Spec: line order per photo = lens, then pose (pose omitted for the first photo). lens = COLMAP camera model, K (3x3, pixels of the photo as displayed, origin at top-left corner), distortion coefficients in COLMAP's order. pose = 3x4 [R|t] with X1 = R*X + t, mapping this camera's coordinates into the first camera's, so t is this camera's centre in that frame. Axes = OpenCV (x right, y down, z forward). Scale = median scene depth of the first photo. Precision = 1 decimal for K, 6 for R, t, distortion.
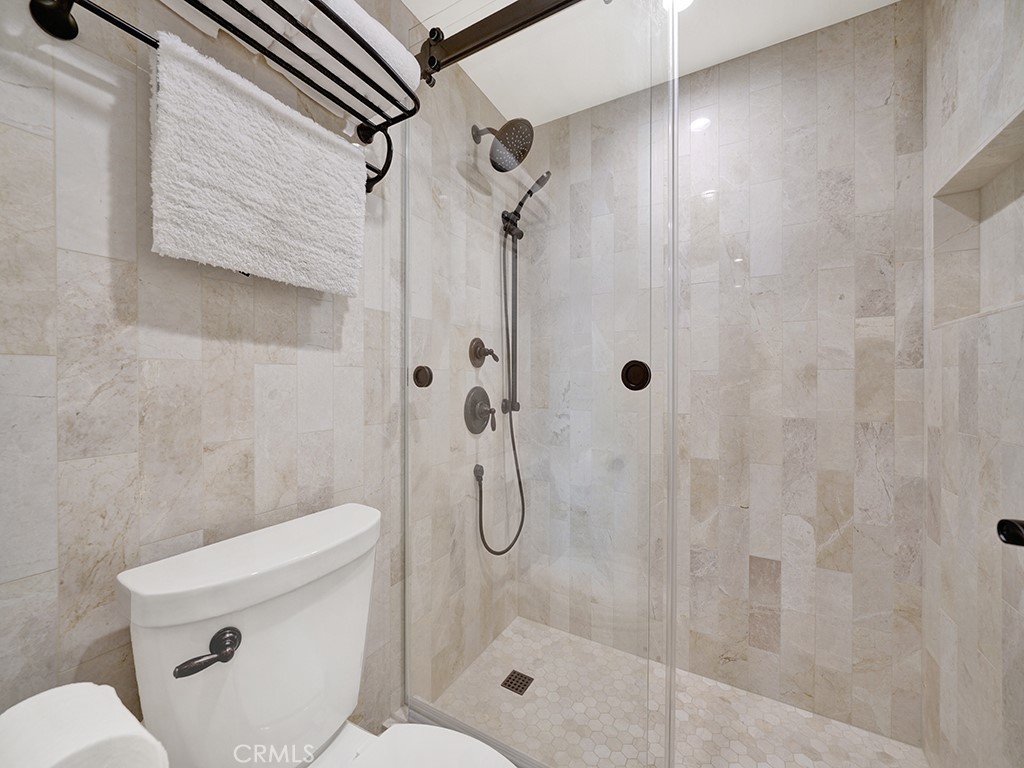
lens RADIAL K [[401.2, 0, 514.5], [0, 401.2, 379.3], [0, 0, 1]] dist [-0.008722, 0.001490]
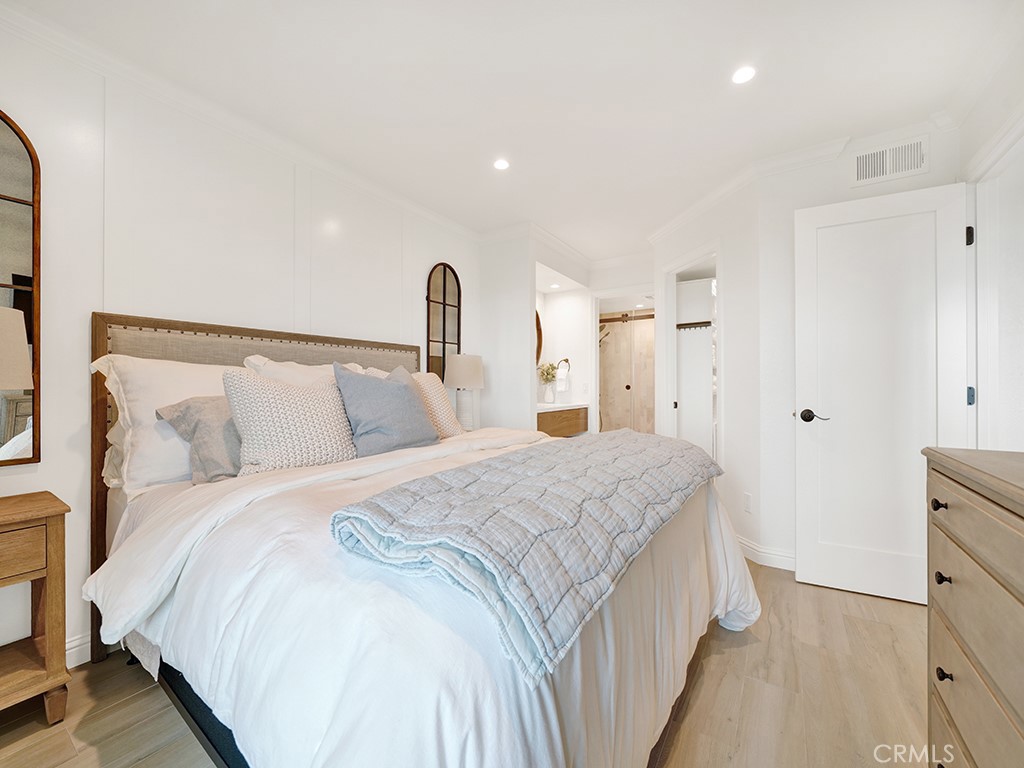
lens RADIAL K [[401.2, 0, 511.3], [0, 401.2, 382.8], [0, 0, 1]] dist [-0.008722, 0.001490]
pose [[0.996884, -0.000094, -0.078888, -0.541877], [-0.000370, 0.999983, -0.005871, -0.018381], [0.078887, 0.005882, 0.996866, -2.858179]]
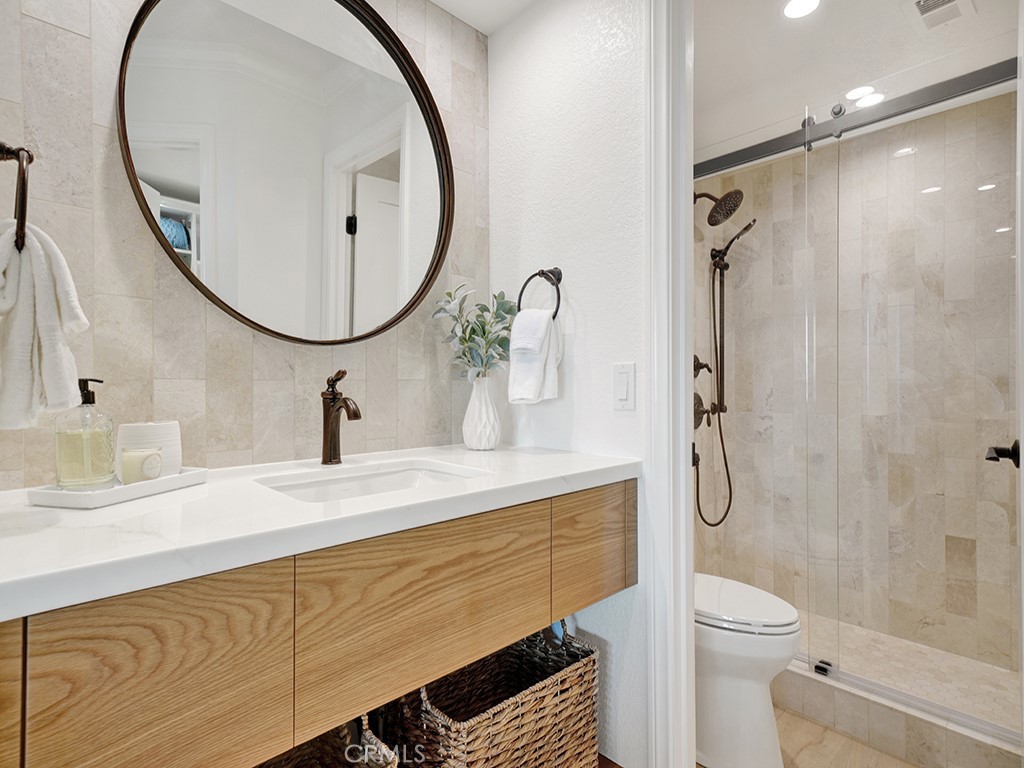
lens RADIAL K [[523.3, 0, 508.5], [0, 523.3, 384.7], [0, 0, 1]] dist [0.012380, 0.004012]
pose [[0.957521, -0.002820, -0.288349, -0.182444], [0.002339, 0.999995, -0.002012, -0.005161], [0.288354, 0.001252, 0.957523, -0.804139]]
